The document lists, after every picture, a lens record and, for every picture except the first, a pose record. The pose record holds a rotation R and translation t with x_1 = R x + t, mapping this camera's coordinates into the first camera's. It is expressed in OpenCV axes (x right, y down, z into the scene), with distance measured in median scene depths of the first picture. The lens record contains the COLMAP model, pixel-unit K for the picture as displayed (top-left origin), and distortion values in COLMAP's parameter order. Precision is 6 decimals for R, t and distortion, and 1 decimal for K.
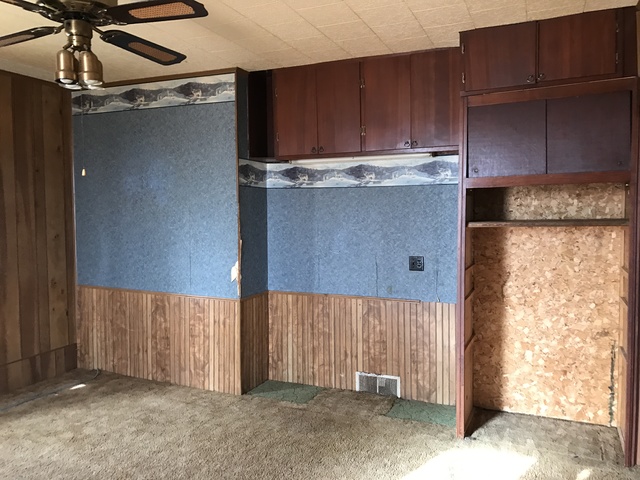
lens RADIAL K [[531.3, 0, 317.6], [0, 531.3, 236.8], [0, 0, 1]] dist [0.039750, -0.001916]
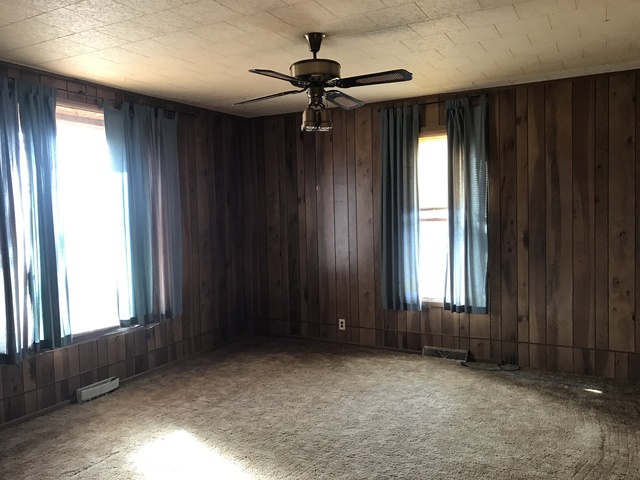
lens RADIAL K [[531.3, 0, 317.6], [0, 531.3, 236.8], [0, 0, 1]] dist [0.039750, -0.001916]
pose [[-0.062203, 0.065645, -0.995902, 0.542319], [-0.038141, 0.996949, 0.068096, -0.043124], [0.997334, 0.042221, -0.059510, 0.573507]]
